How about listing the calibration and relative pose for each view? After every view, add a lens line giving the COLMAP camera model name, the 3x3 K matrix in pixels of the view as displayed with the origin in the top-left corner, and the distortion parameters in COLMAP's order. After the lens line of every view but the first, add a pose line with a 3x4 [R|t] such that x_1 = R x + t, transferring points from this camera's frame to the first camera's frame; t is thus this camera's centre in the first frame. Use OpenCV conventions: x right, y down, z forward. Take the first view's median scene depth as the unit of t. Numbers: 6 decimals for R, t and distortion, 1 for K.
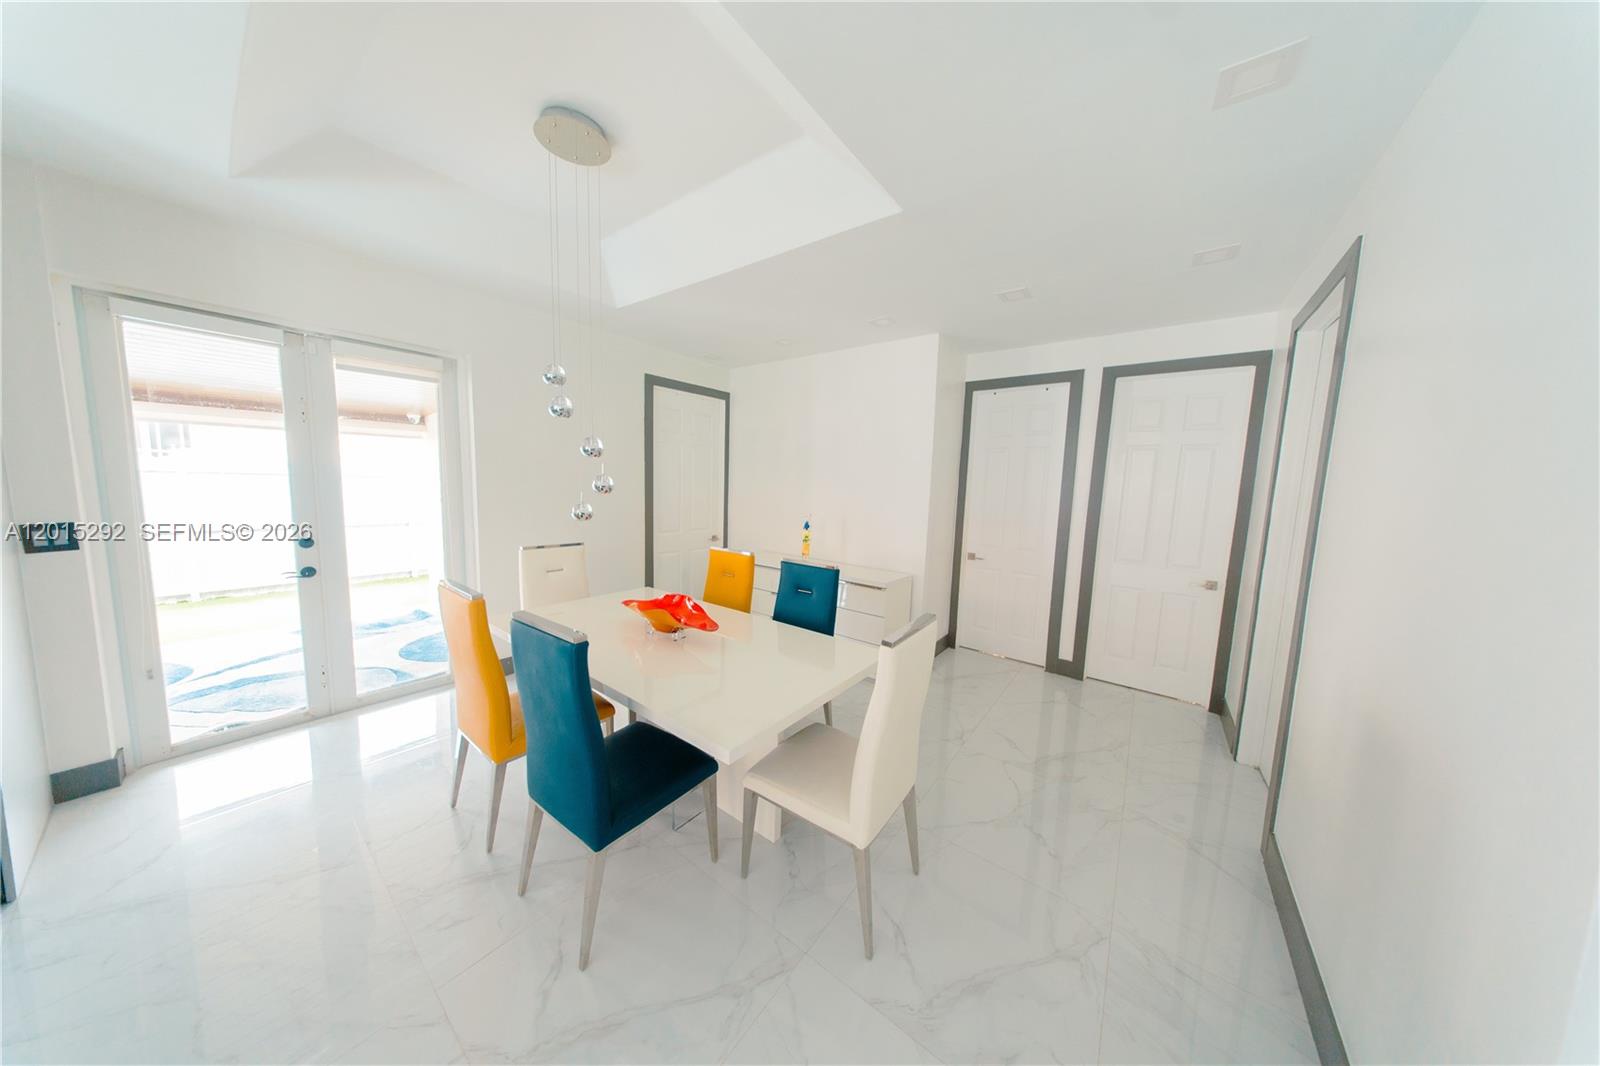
lens RADIAL K [[466.0, 0, 794.8], [0, 466.0, 531.1], [0, 0, 1]] dist [0.004375, -0.000044]
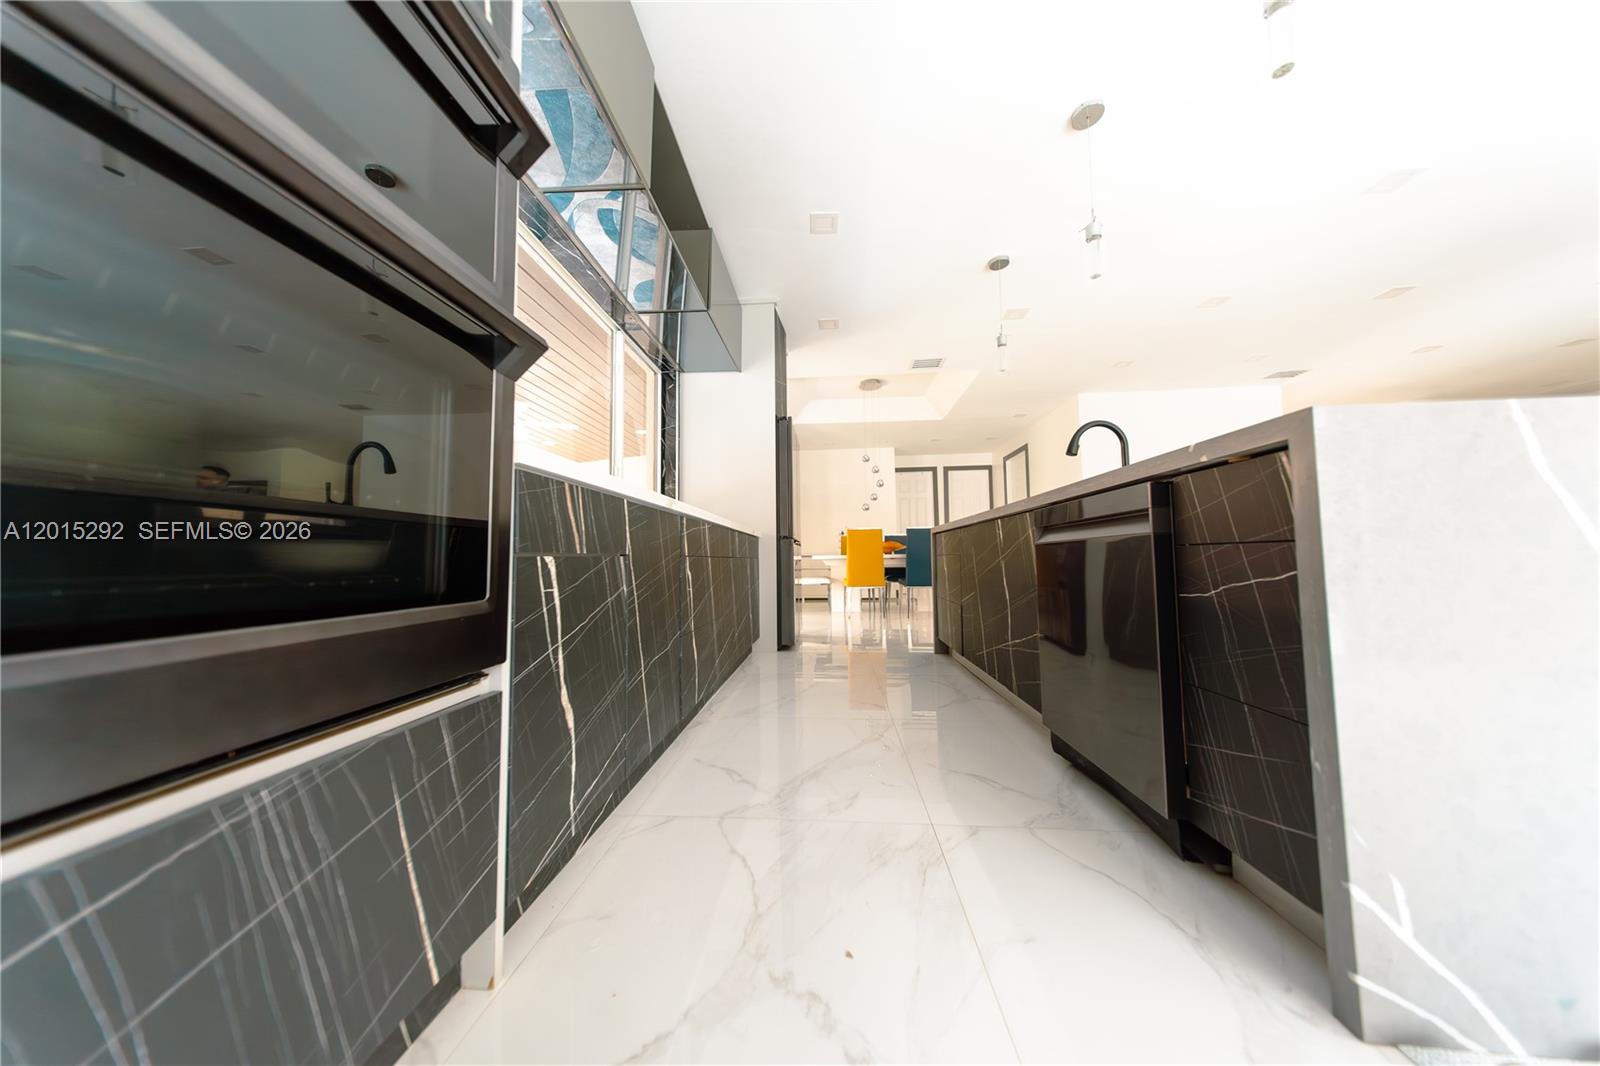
lens RADIAL K [[456.4, 0, 794.8], [0, 456.4, 532.3], [0, 0, 1]] dist [0.000444, 0.000001]
pose [[0.844032, -0.010820, 0.536183, -1.415876], [0.094757, 0.987075, -0.129243, 0.259378], [-0.527855, 0.159892, 0.834149, -0.615754]]
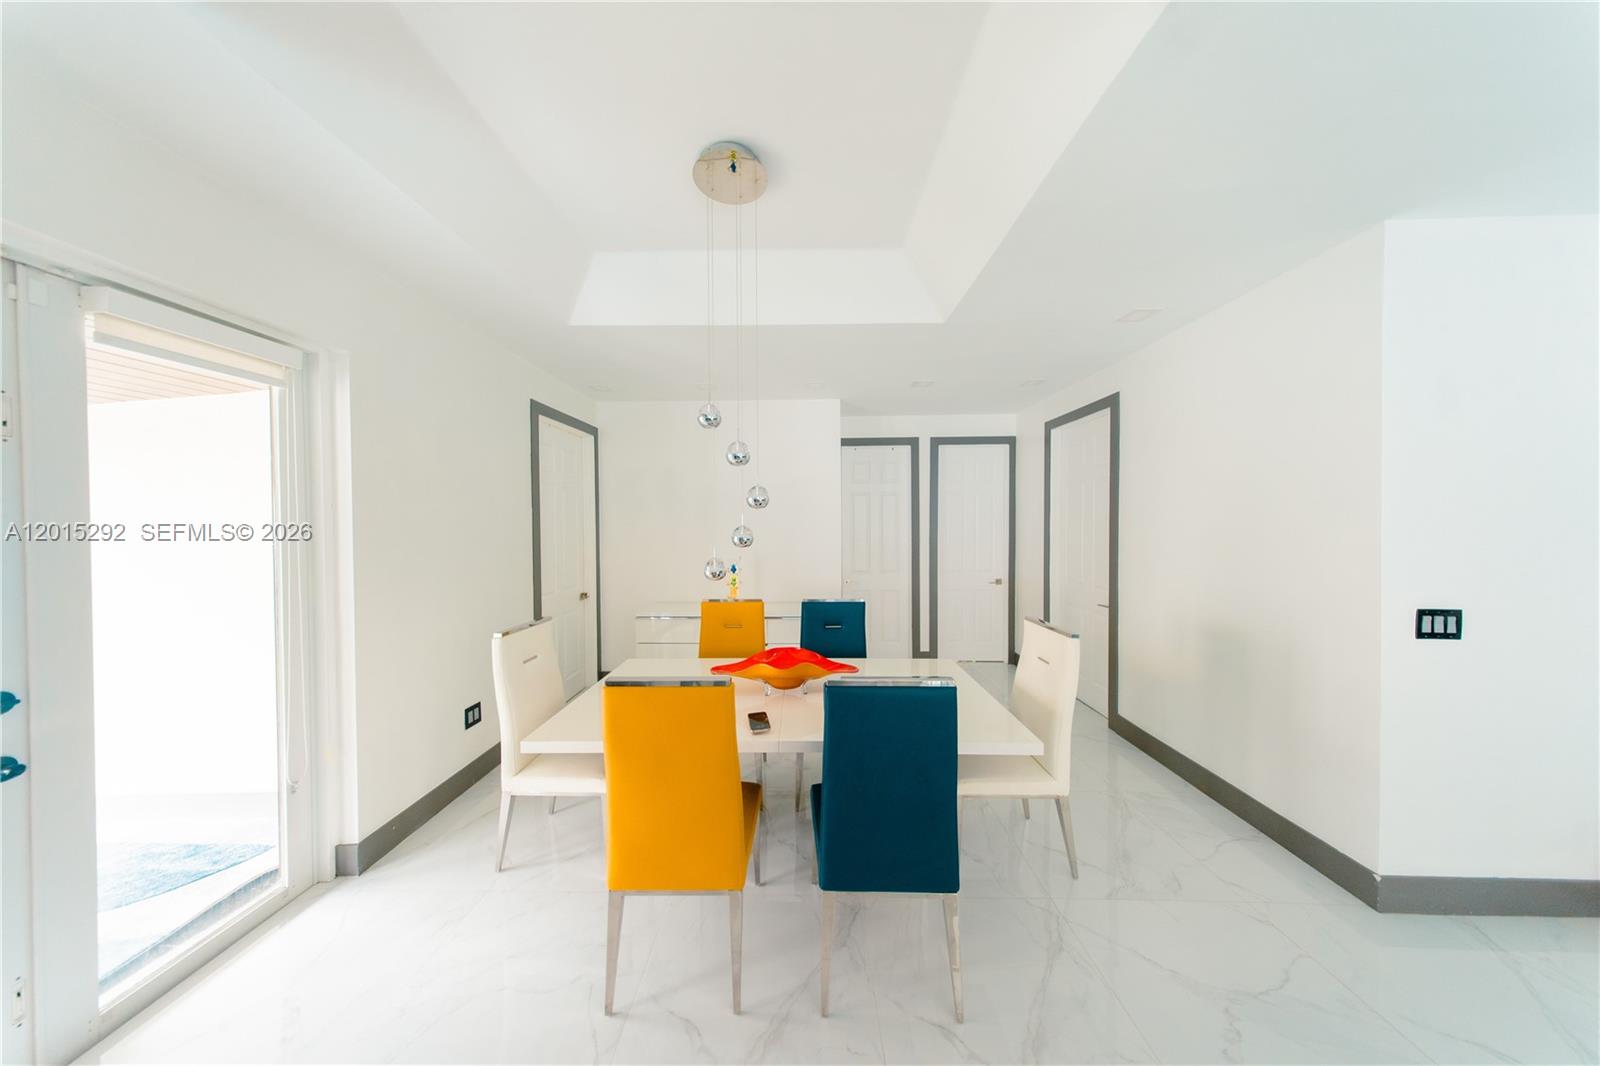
lens RADIAL K [[466.0, 0, 794.8], [0, 466.0, 531.1], [0, 0, 1]] dist [0.004375, -0.000044]
pose [[0.807873, -0.045964, 0.587562, -0.535303], [0.092761, 0.994445, -0.049749, -0.035165], [-0.582011, 0.094693, 0.807649, 0.127853]]
